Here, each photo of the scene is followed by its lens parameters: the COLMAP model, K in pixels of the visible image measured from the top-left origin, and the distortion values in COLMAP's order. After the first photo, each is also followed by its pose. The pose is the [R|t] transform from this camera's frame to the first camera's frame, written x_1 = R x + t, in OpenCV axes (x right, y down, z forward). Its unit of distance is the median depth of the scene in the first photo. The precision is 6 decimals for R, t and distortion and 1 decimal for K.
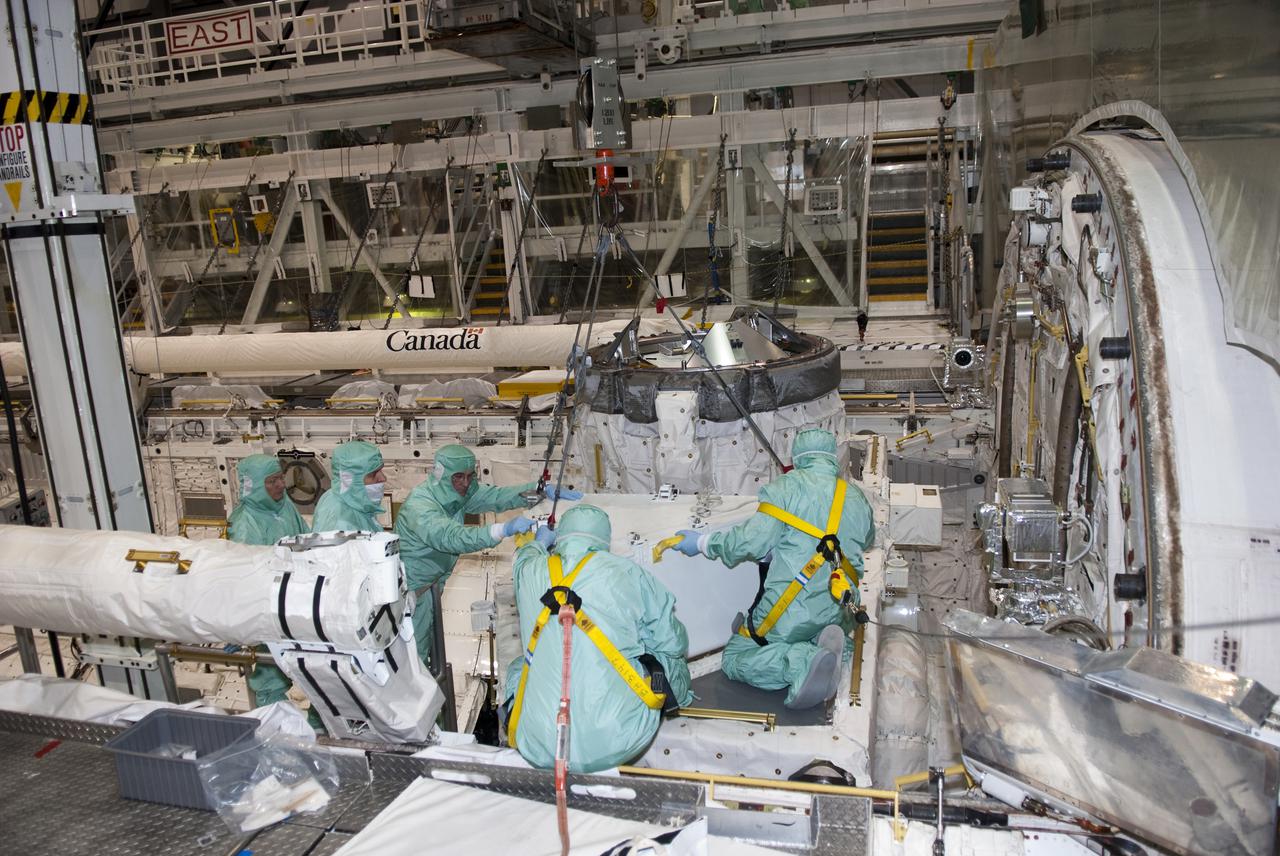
lens RADIAL K [[956.6, 0, 633.6], [0, 956.6, 428.9], [0, 0, 1]] dist [-0.032972, -0.011190]
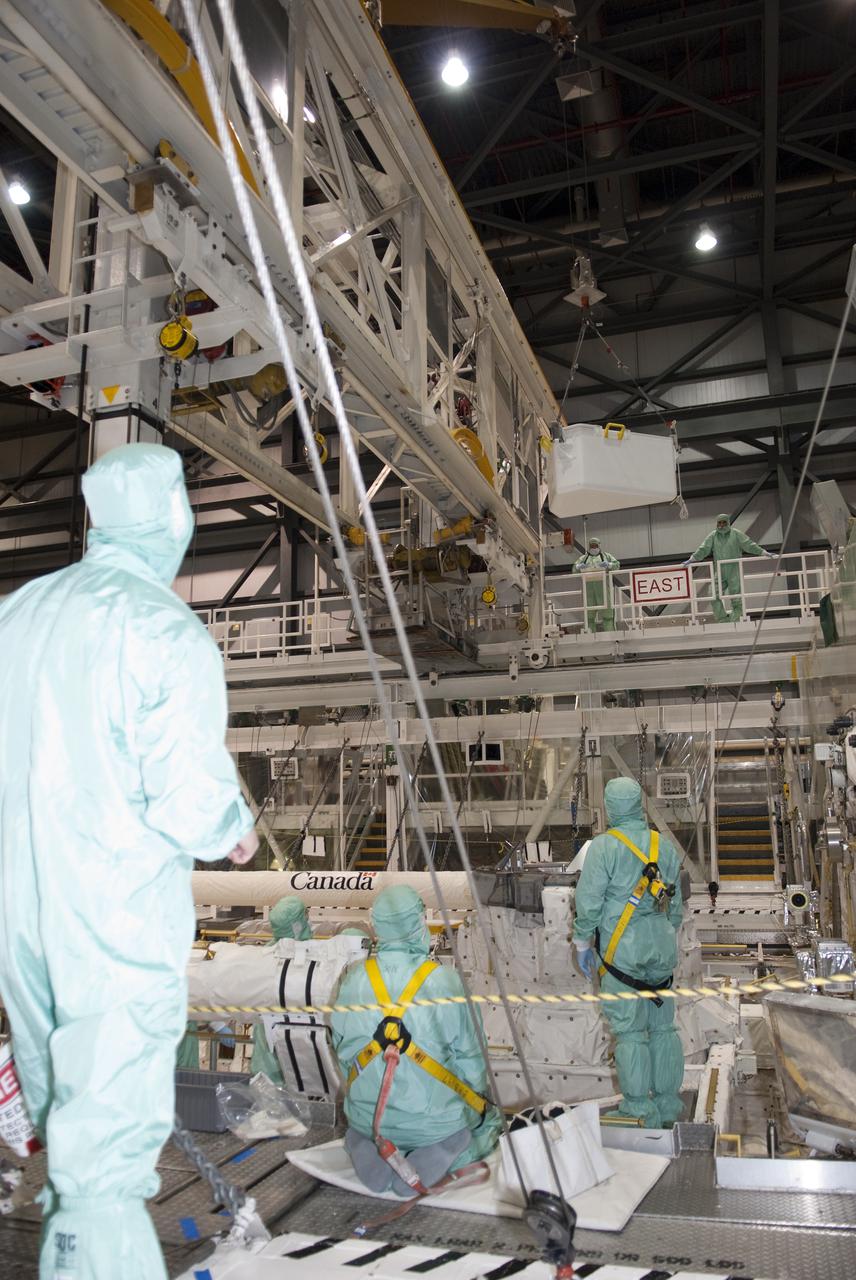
lens RADIAL K [[956.6, 0, 429.6], [0, 956.6, 635.9], [0, 0, 1]] dist [-0.032972, -0.011190]
pose [[0.997349, 0.031844, -0.065433, -0.020523], [-0.055587, 0.913680, -0.402616, 0.067682], [0.046964, 0.405185, 0.913027, -0.114778]]
